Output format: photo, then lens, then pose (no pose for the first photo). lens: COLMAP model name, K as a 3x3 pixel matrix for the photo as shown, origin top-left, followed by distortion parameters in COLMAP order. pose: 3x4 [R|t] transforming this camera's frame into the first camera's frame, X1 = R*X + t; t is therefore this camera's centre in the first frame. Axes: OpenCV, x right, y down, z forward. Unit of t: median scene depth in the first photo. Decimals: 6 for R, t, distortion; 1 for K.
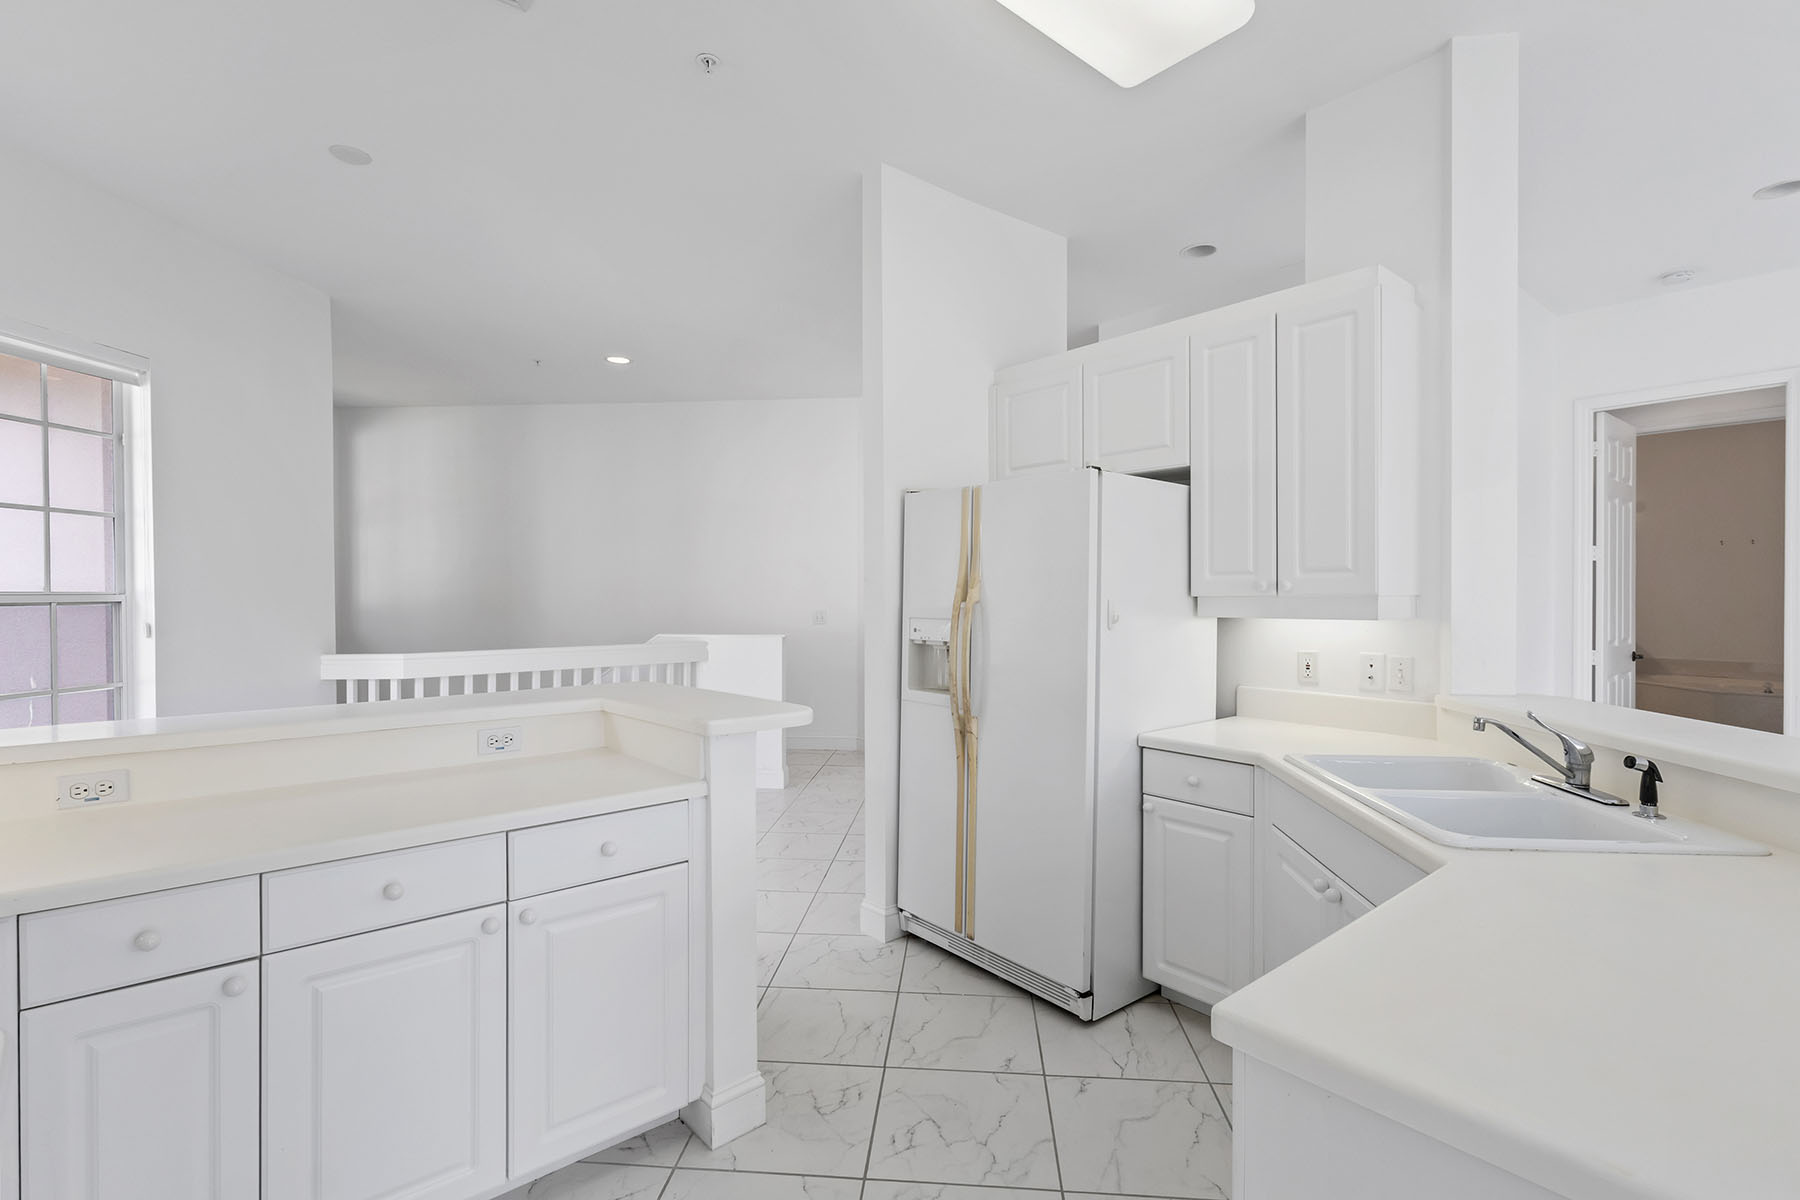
lens RADIAL K [[830.4, 0, 899.5], [0, 830.4, 599.6], [0, 0, 1]] dist [0.002533, 0.001916]
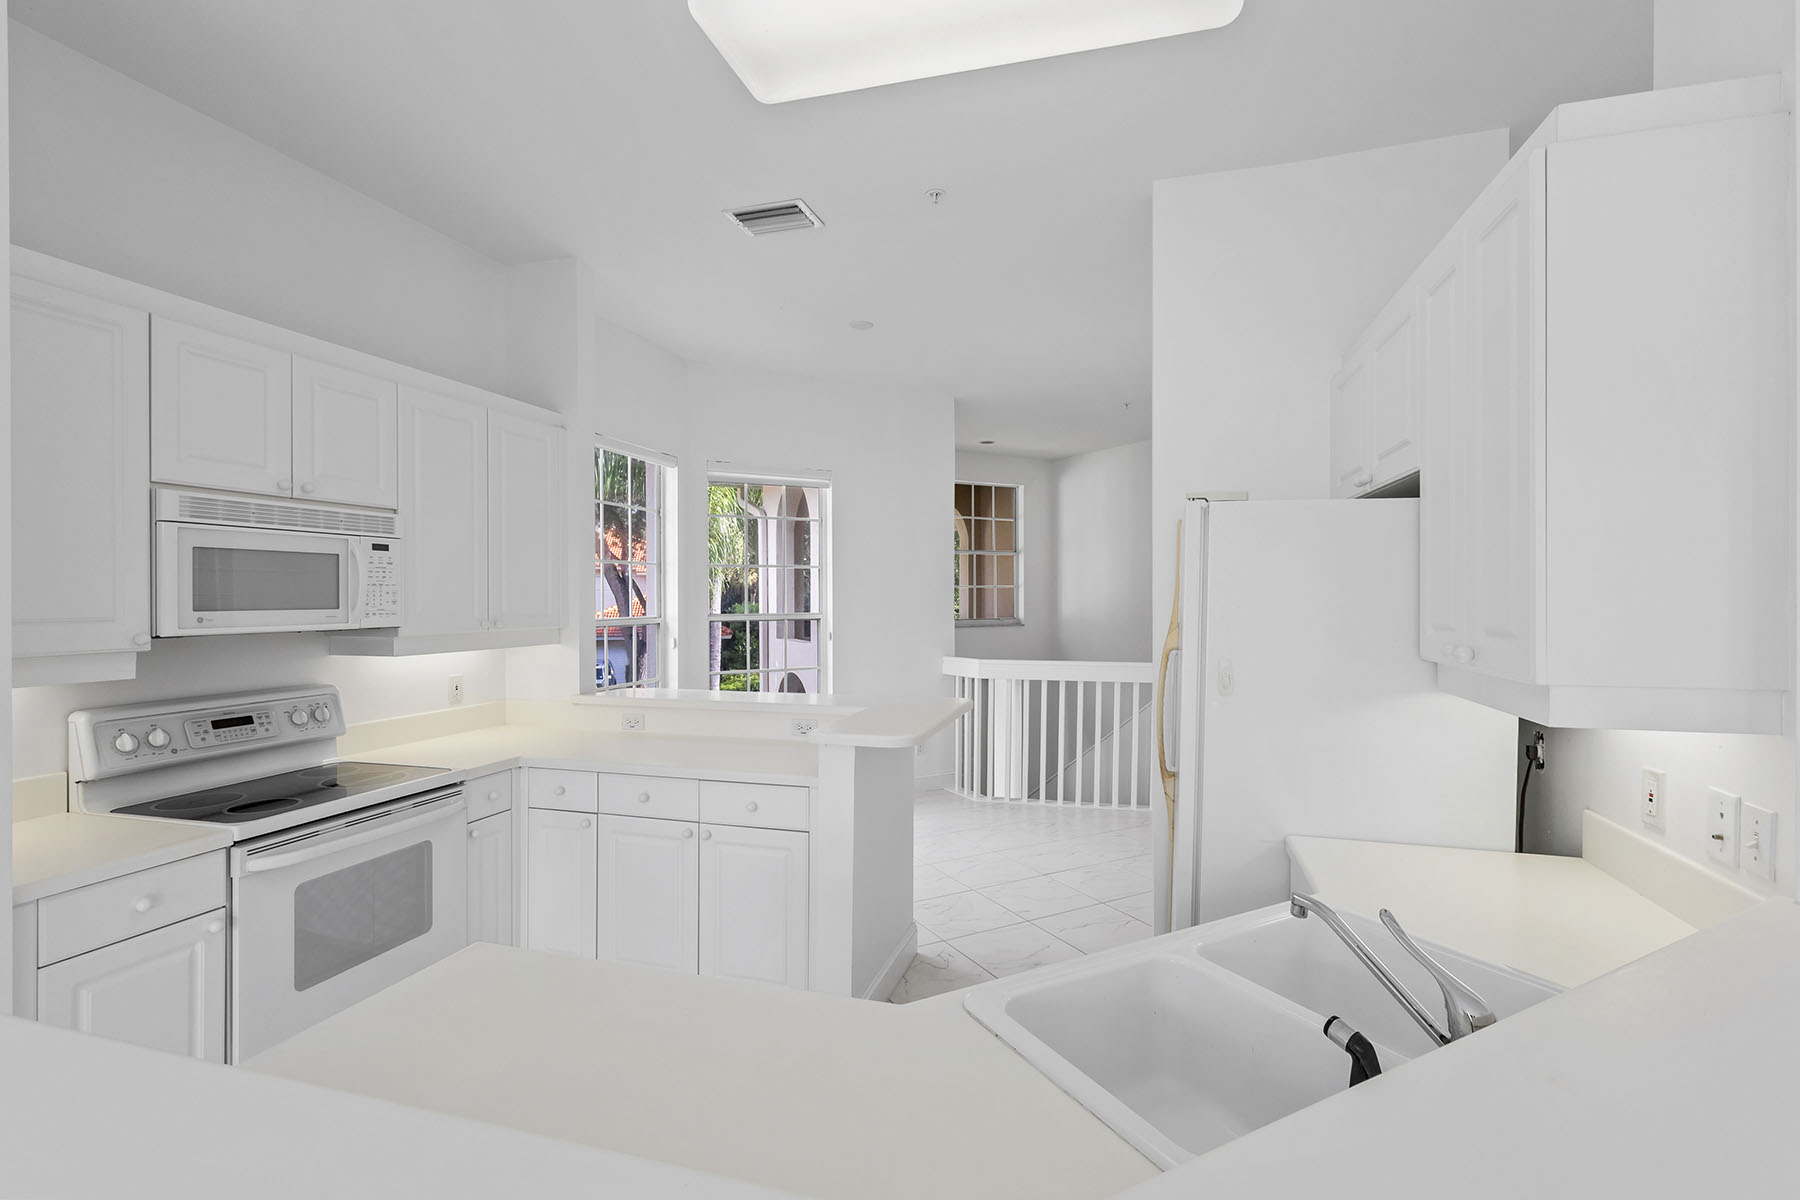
lens RADIAL K [[830.4, 0, 898.1], [0, 830.4, 599.5], [0, 0, 1]] dist [0.002533, 0.001916]
pose [[0.553101, 0.006548, -0.833089, 0.743568], [-0.007695, 0.999967, 0.002751, -0.056987], [0.833079, 0.004889, 0.553133, 0.278579]]
